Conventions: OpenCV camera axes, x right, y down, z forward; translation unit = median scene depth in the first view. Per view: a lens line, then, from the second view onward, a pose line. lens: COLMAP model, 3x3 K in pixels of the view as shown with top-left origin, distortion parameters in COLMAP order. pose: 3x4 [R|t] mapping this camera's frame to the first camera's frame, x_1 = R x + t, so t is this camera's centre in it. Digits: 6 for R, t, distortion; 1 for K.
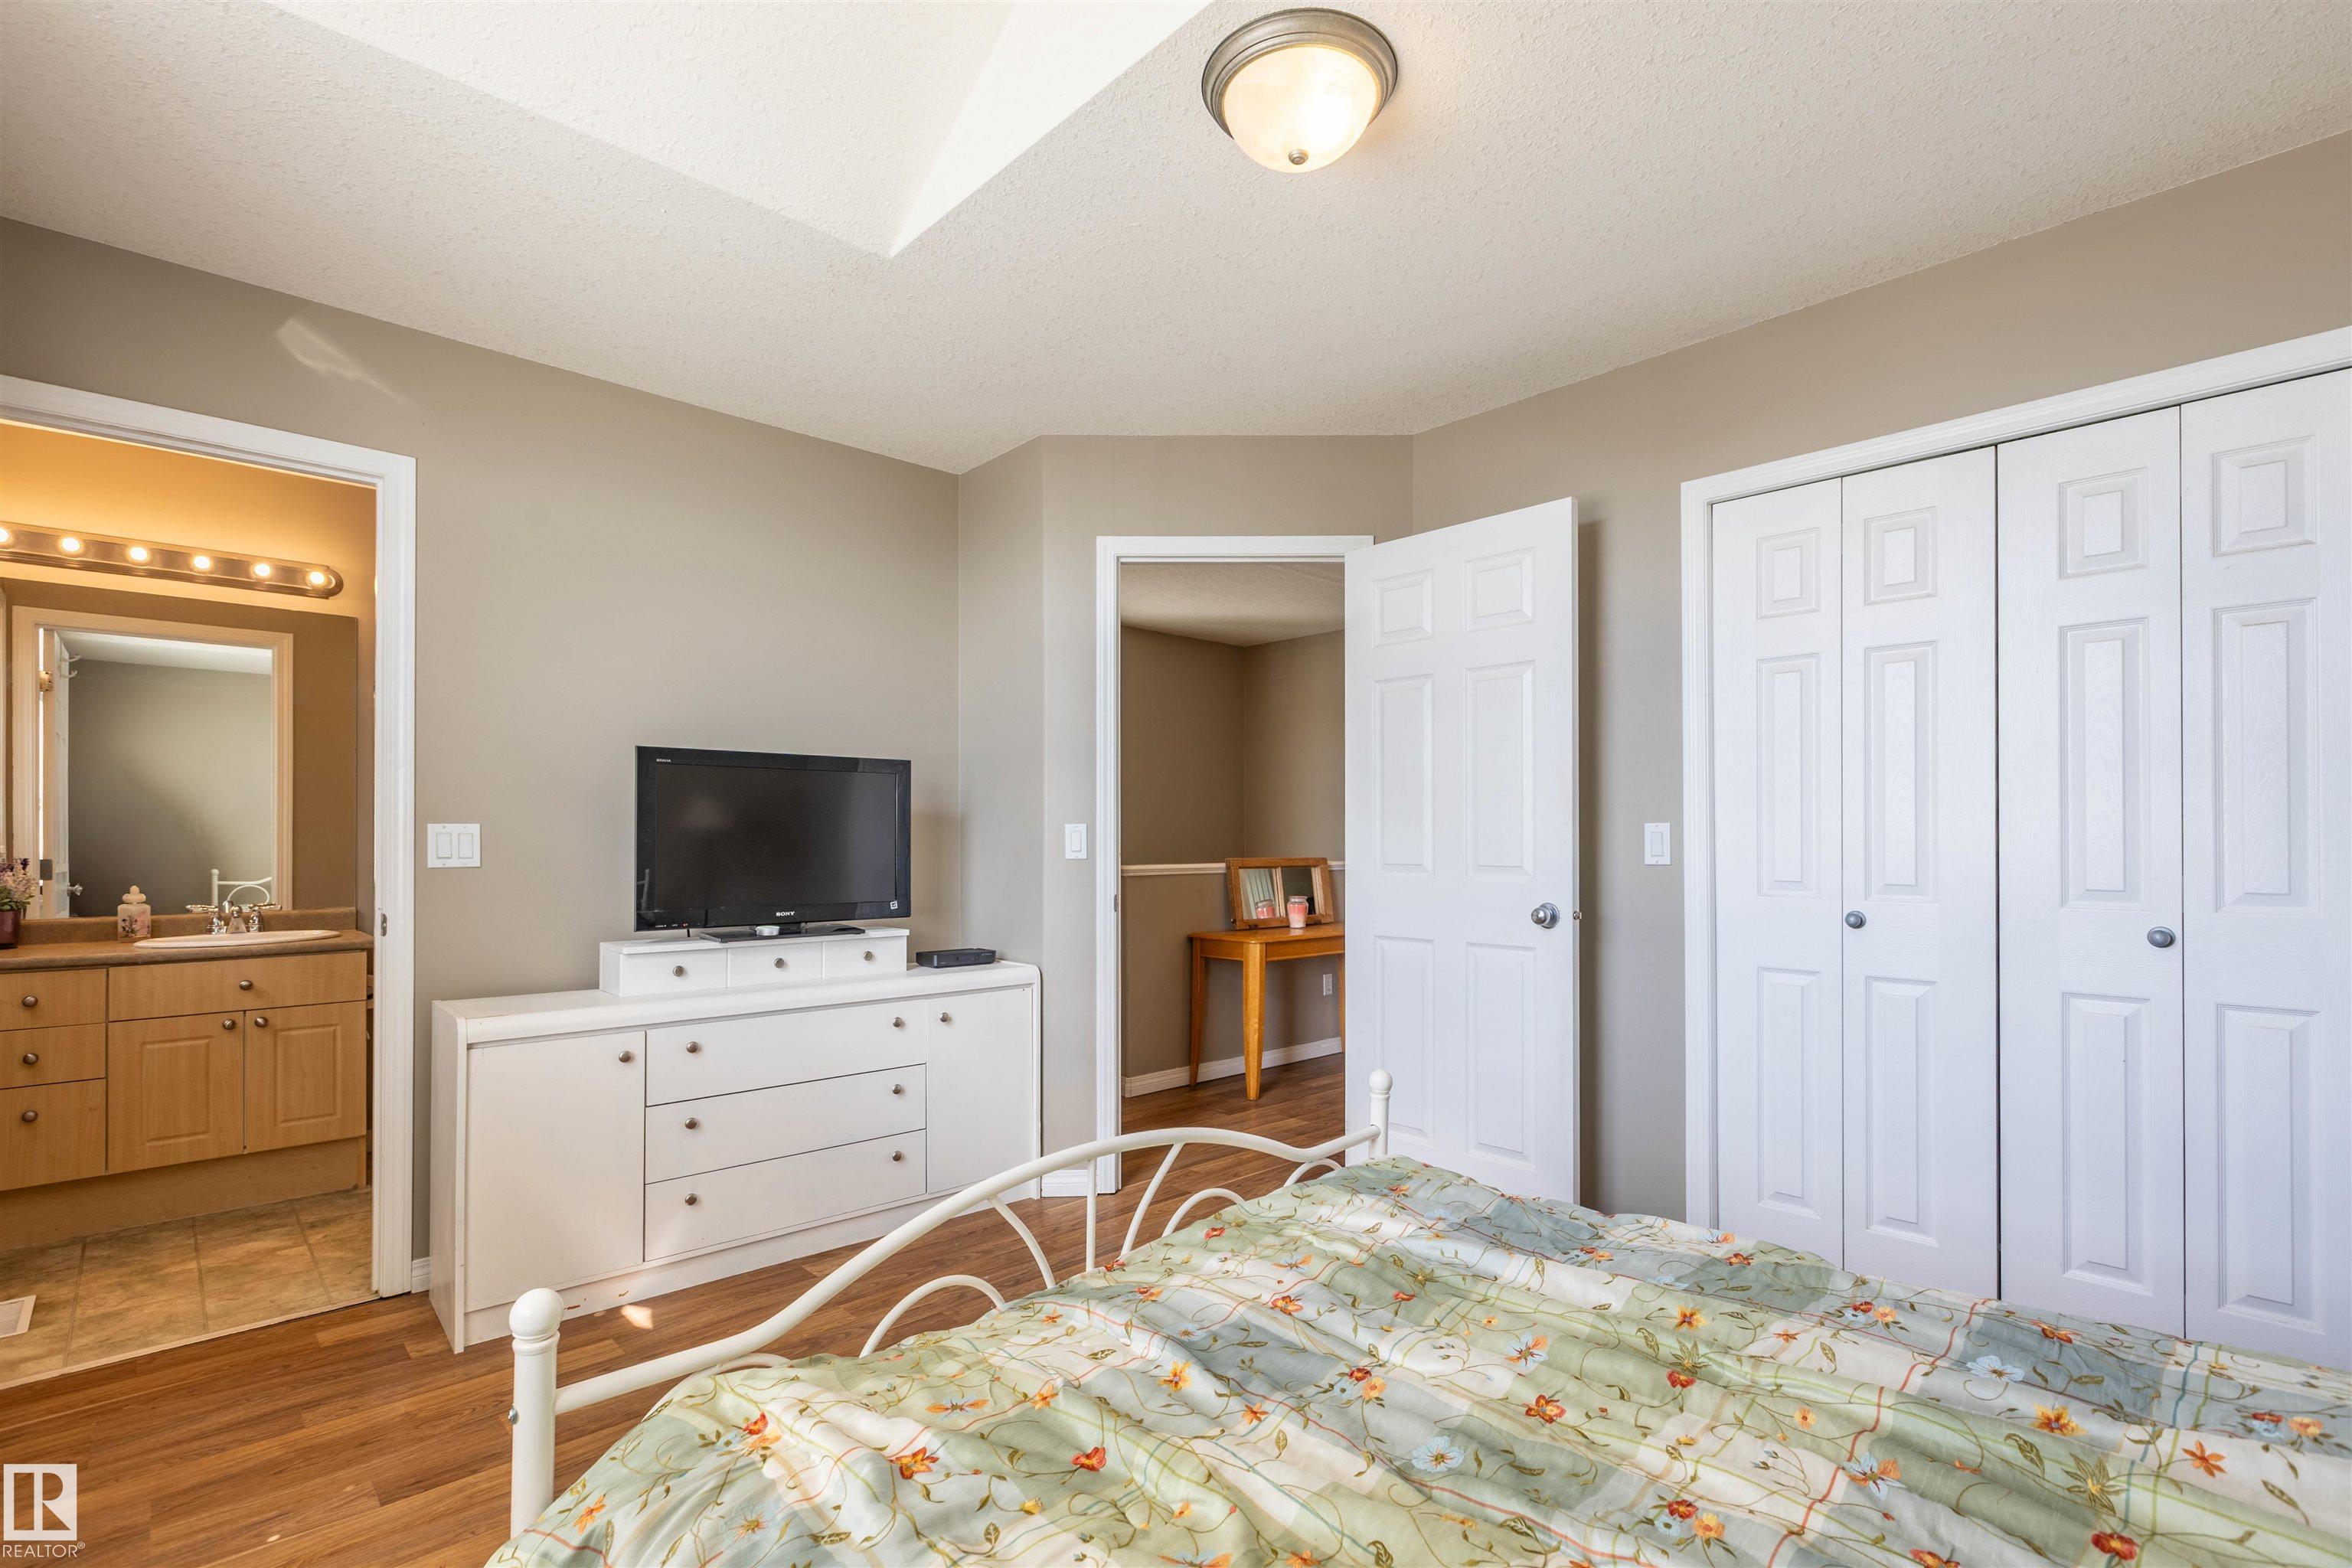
lens RADIAL K [[1083.3, 0, 1187.0], [0, 1083.3, 841.2], [0, 0, 1]] dist [-0.002061, -0.000755]
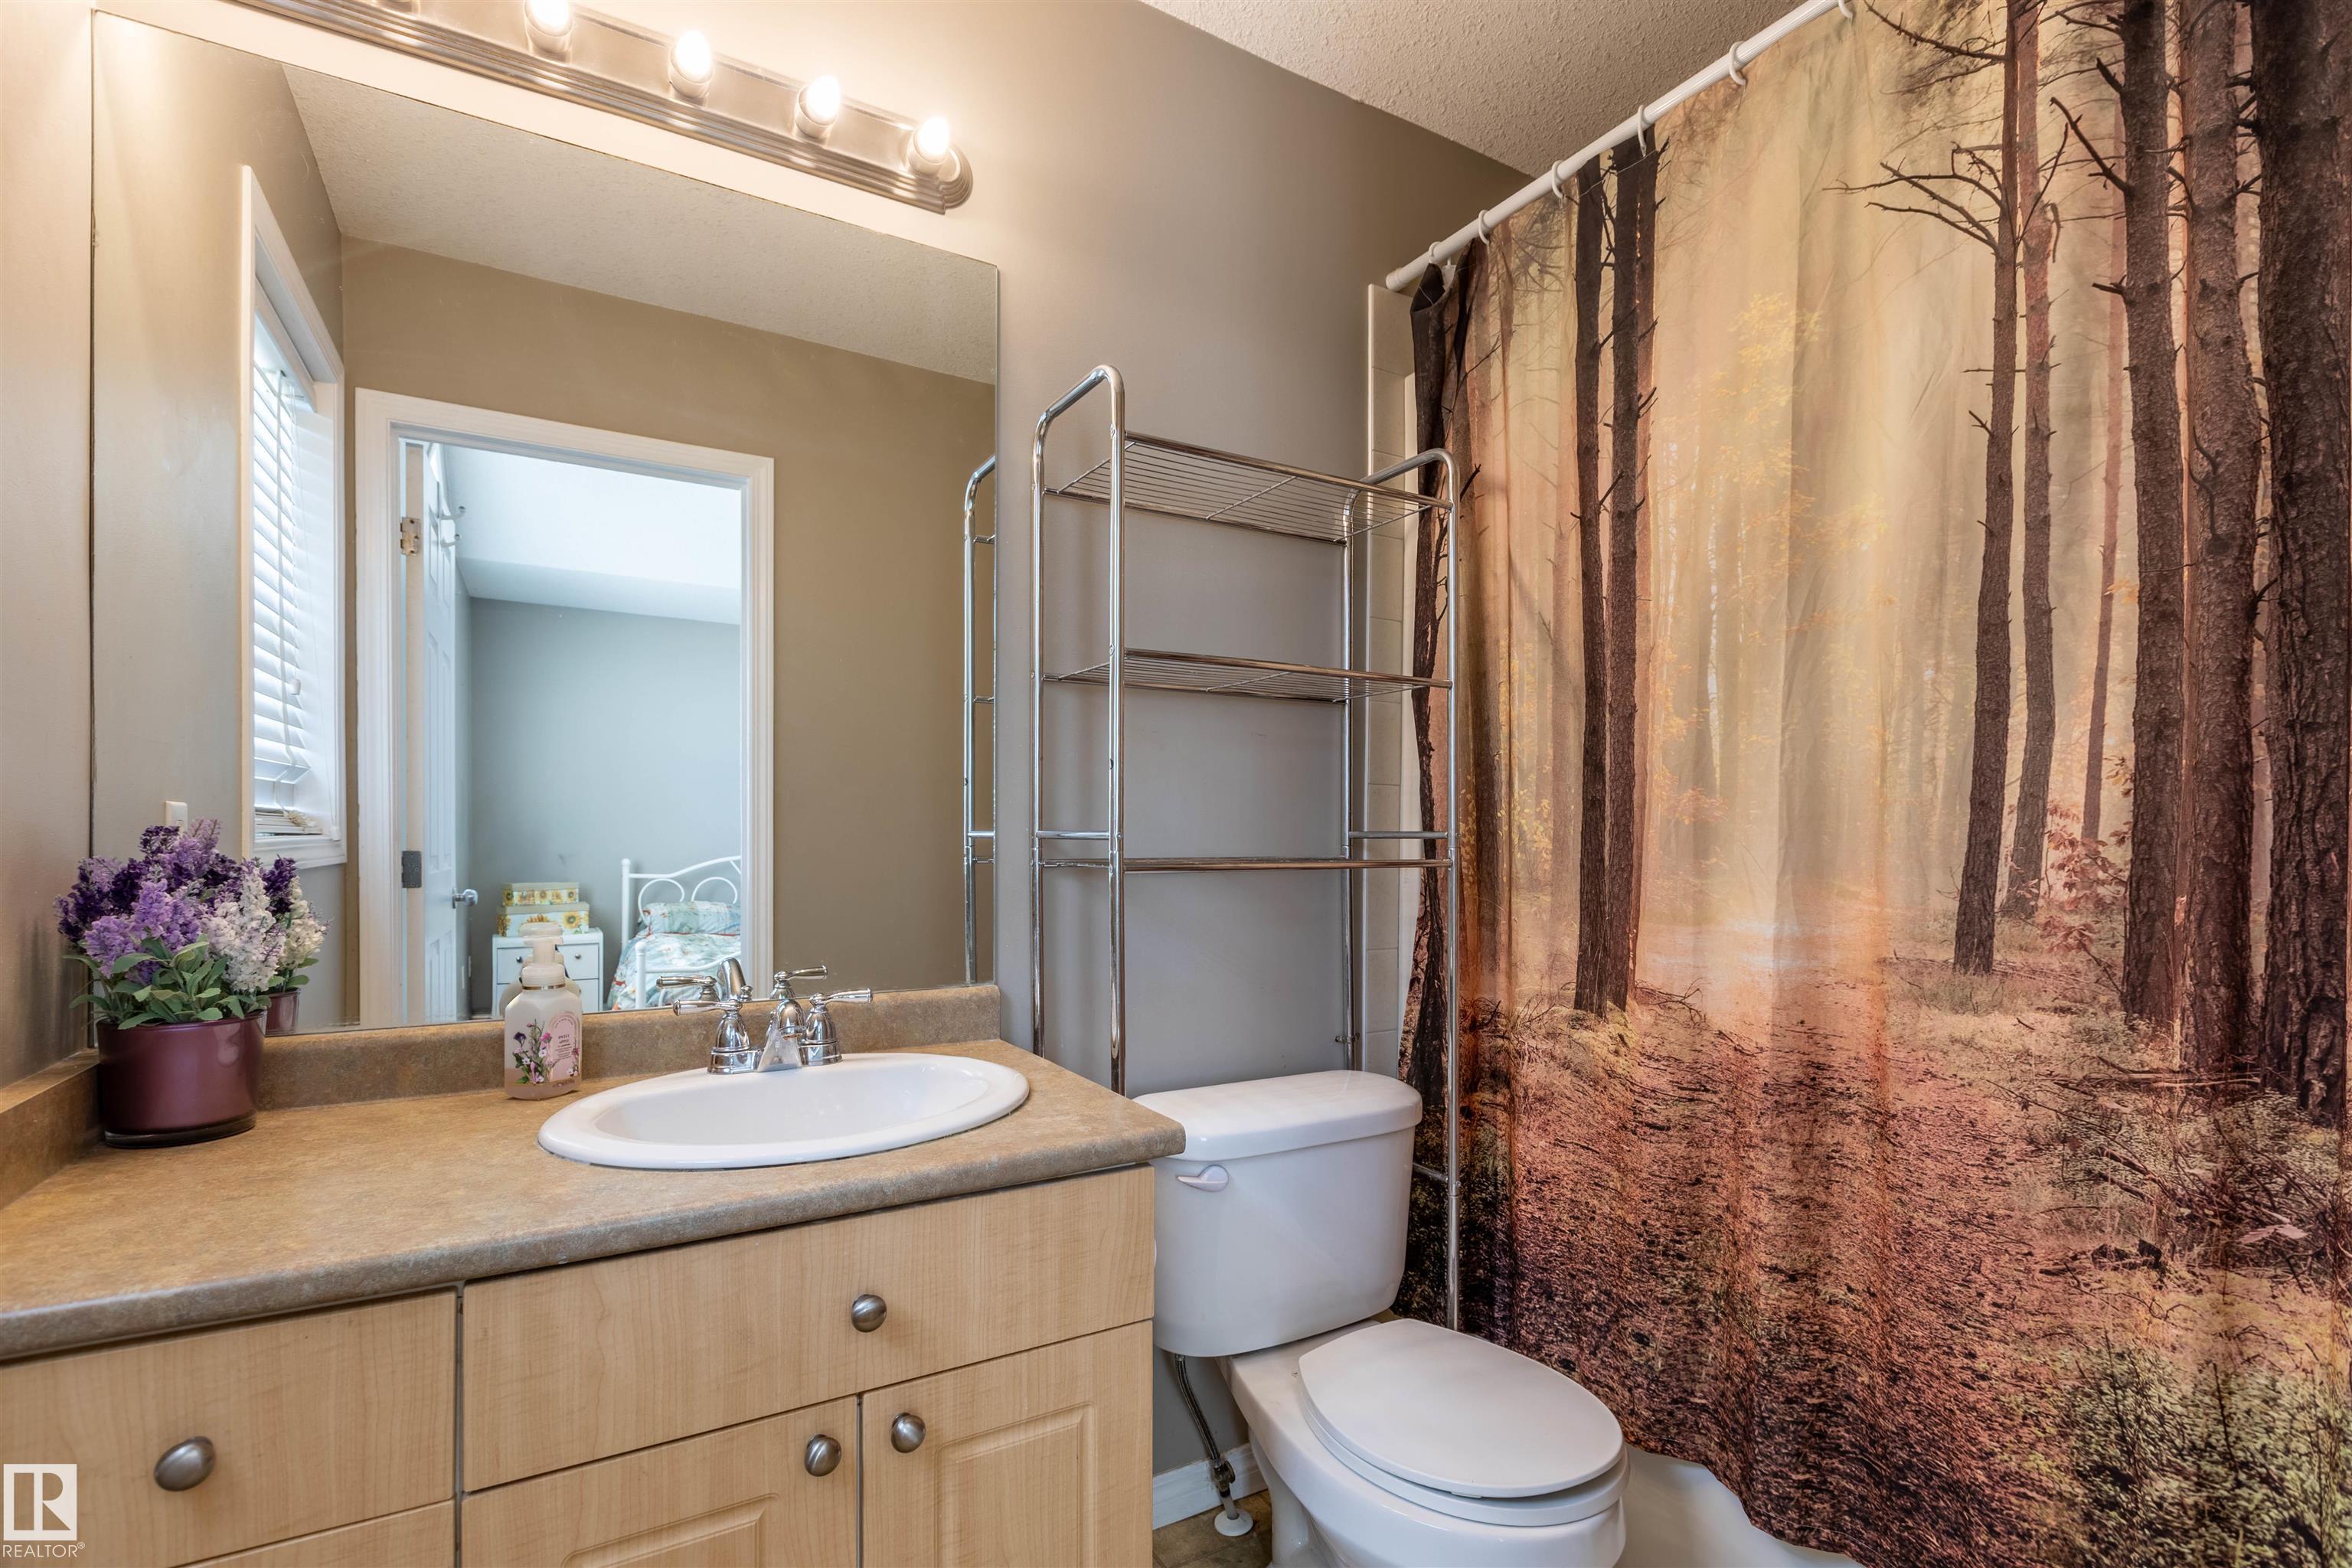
lens RADIAL K [[1097.7, 0, 1176.0], [0, 1097.7, 823.4], [0, 0, 1]] dist [-0.001225, -0.000496]
pose [[0.969529, -0.000980, -0.244975, -0.749131], [0.000187, 0.999995, -0.003262, 0.004991], [0.244977, 0.003116, 0.969524, 0.767652]]
